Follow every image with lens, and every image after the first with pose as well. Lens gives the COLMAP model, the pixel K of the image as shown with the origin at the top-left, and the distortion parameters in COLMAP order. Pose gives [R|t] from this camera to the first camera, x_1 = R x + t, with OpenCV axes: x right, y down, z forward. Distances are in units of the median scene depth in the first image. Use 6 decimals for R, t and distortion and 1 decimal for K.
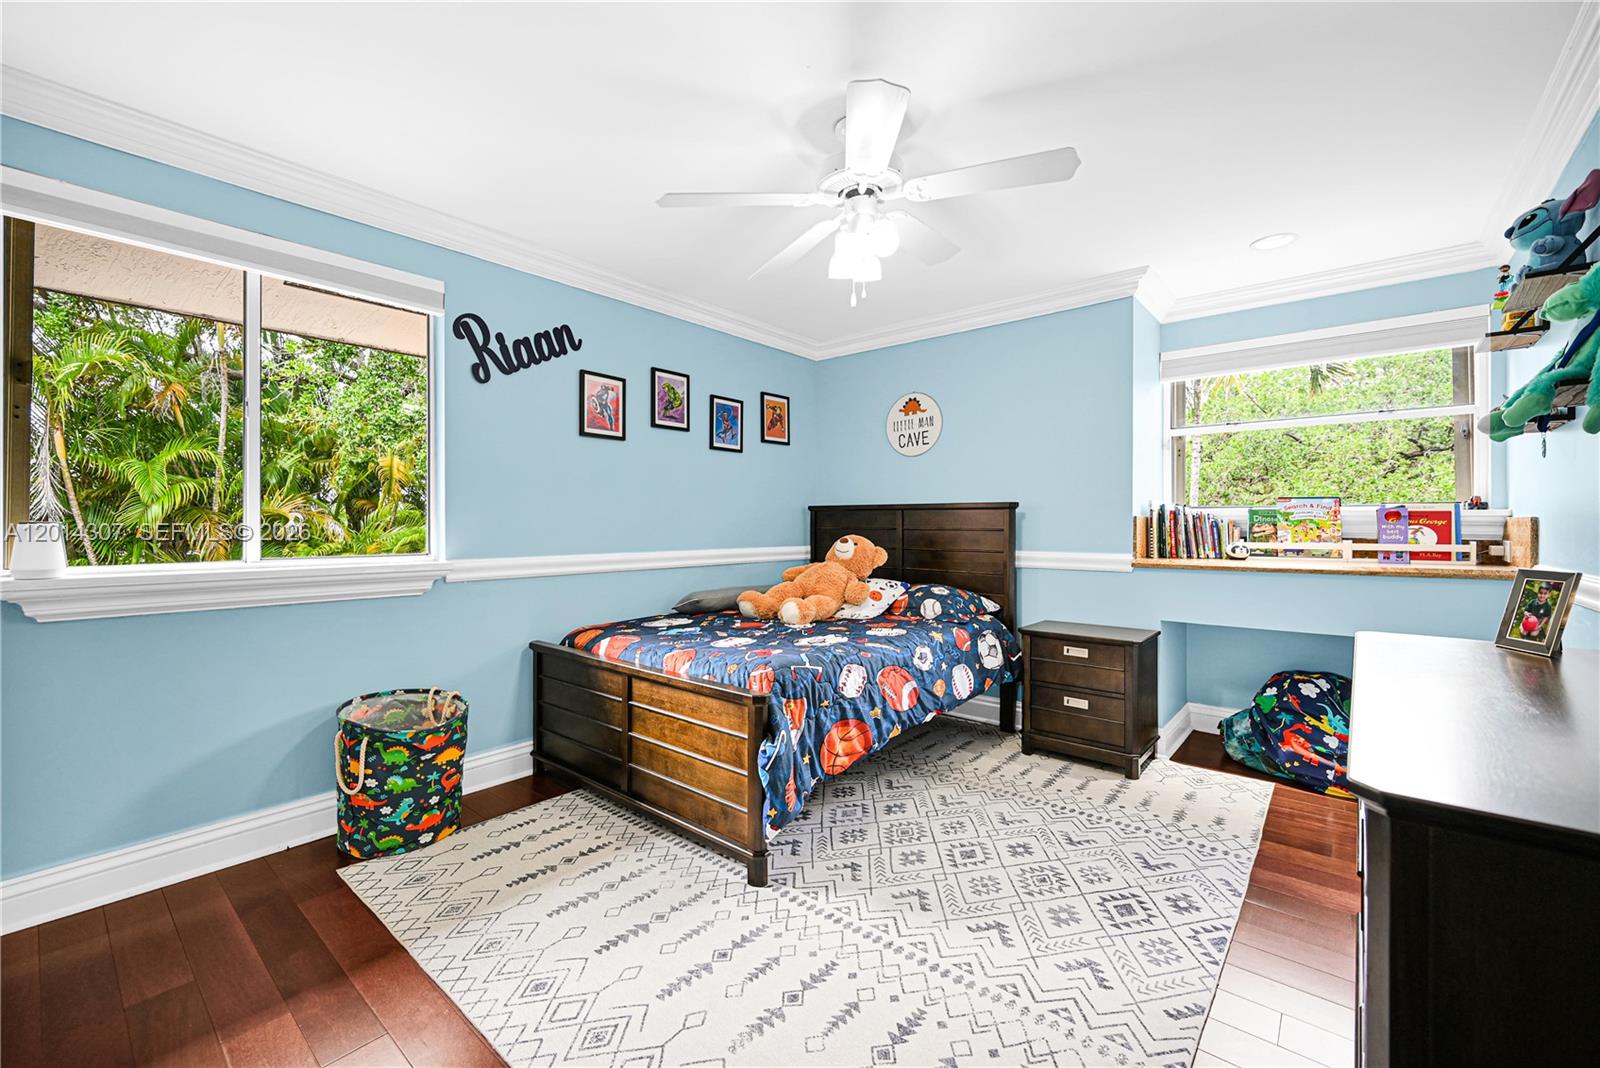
lens RADIAL K [[644.7, 0, 801.0], [0, 644.7, 530.8], [0, 0, 1]] dist [-0.011809, 0.000377]
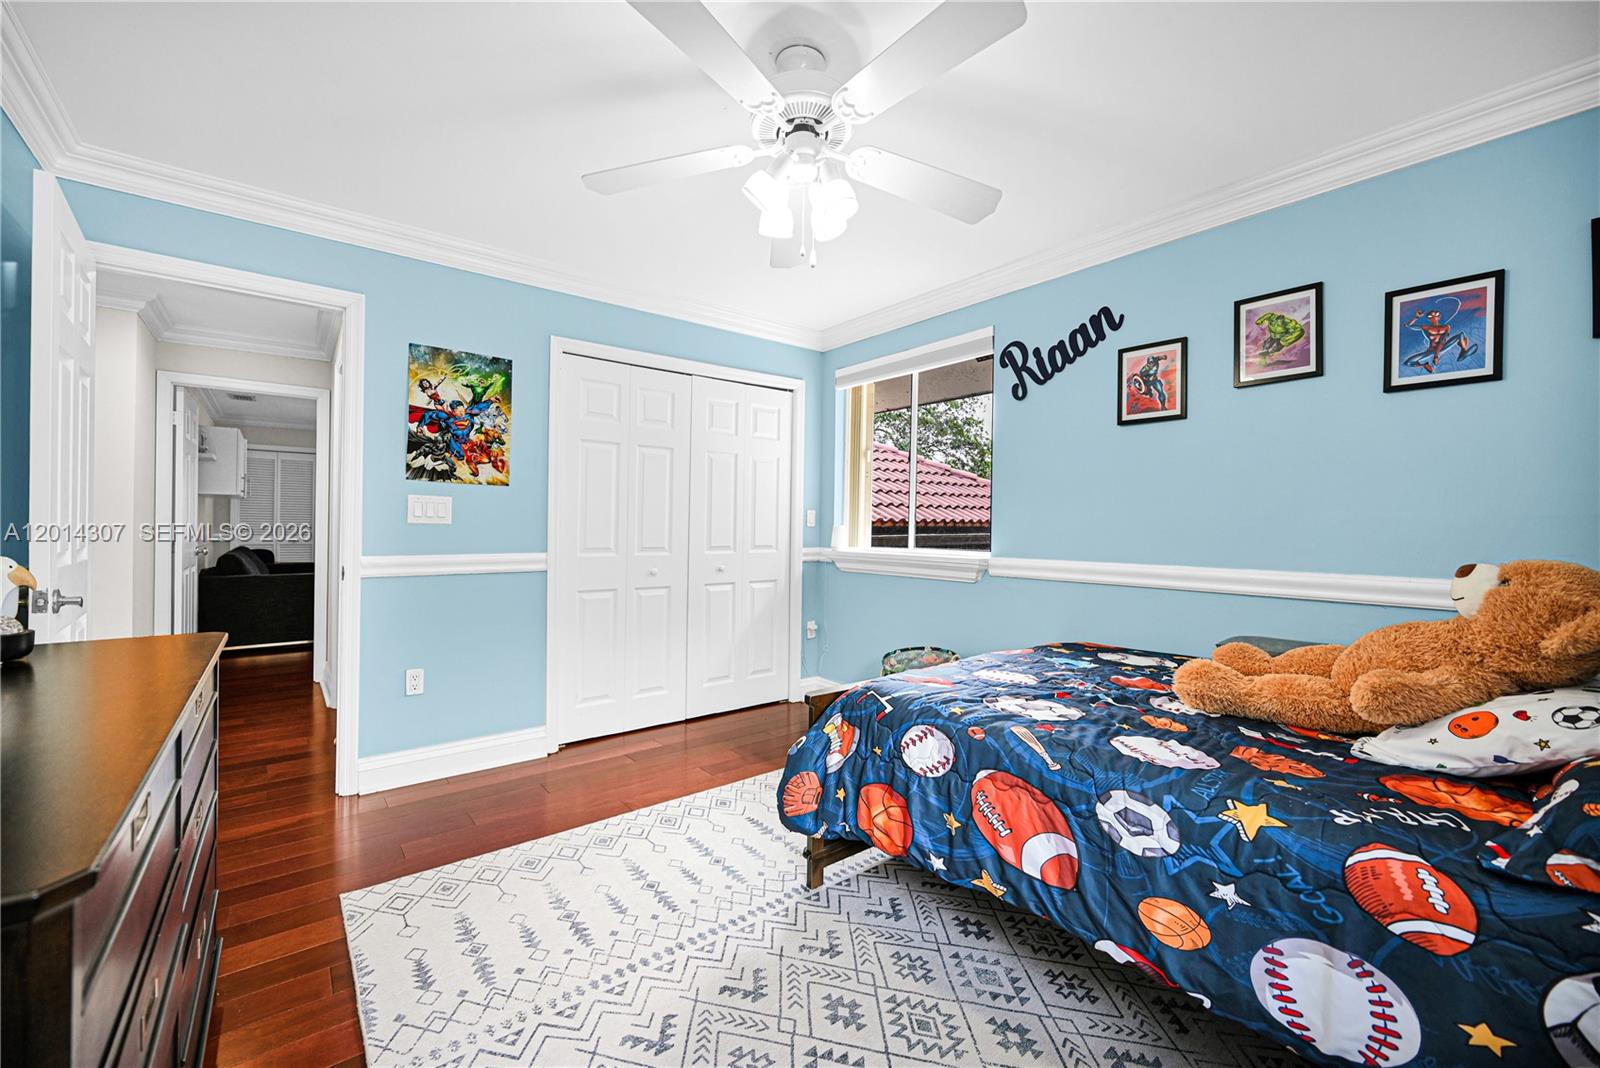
lens RADIAL K [[644.7, 0, 800.0], [0, 644.7, 526.8], [0, 0, 1]] dist [-0.011809, 0.000377]
pose [[-0.190754, -0.000434, -0.981638, 0.667659], [-0.017167, 0.999848, 0.002894, -0.007579], [0.981488, 0.017404, -0.190732, 0.841669]]
